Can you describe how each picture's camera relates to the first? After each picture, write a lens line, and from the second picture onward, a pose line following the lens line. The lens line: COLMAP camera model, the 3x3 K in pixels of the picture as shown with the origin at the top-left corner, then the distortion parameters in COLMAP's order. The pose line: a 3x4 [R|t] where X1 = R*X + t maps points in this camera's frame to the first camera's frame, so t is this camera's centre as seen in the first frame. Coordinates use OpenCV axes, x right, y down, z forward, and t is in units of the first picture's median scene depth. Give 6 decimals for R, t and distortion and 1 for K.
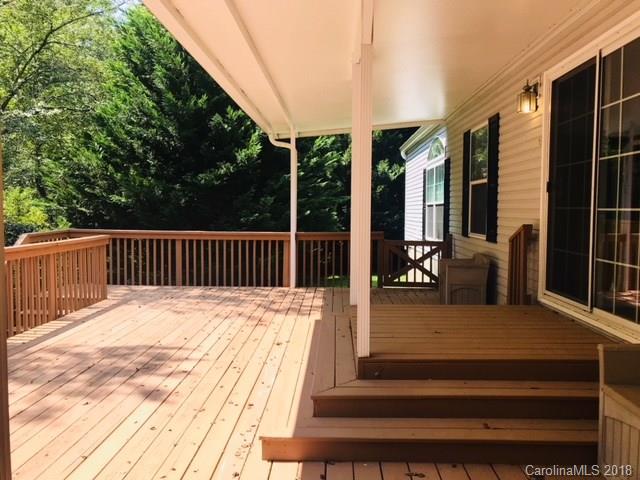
lens RADIAL K [[530.6, 0, 317.6], [0, 530.6, 239.4], [0, 0, 1]] dist [0.016335, 0.003622]
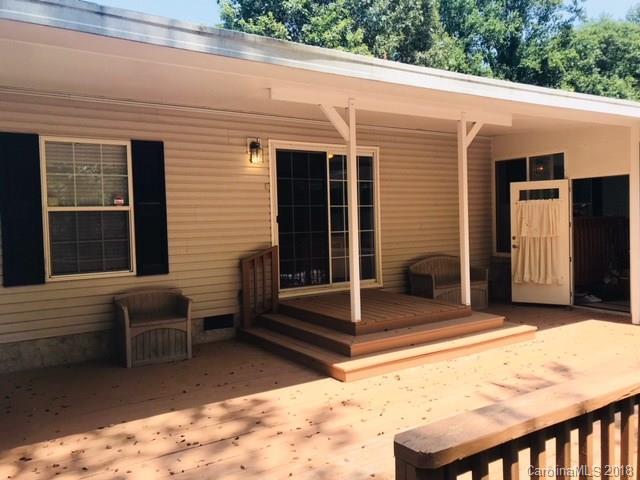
lens RADIAL K [[530.6, 0, 316.6], [0, 530.6, 238.7], [0, 0, 1]] dist [0.016335, 0.003622]
pose [[-0.577229, -0.019888, 0.816340, -0.809159], [0.073462, 0.994385, 0.076170, -0.146345], [-0.813271, 0.103938, -0.572527, 1.732897]]
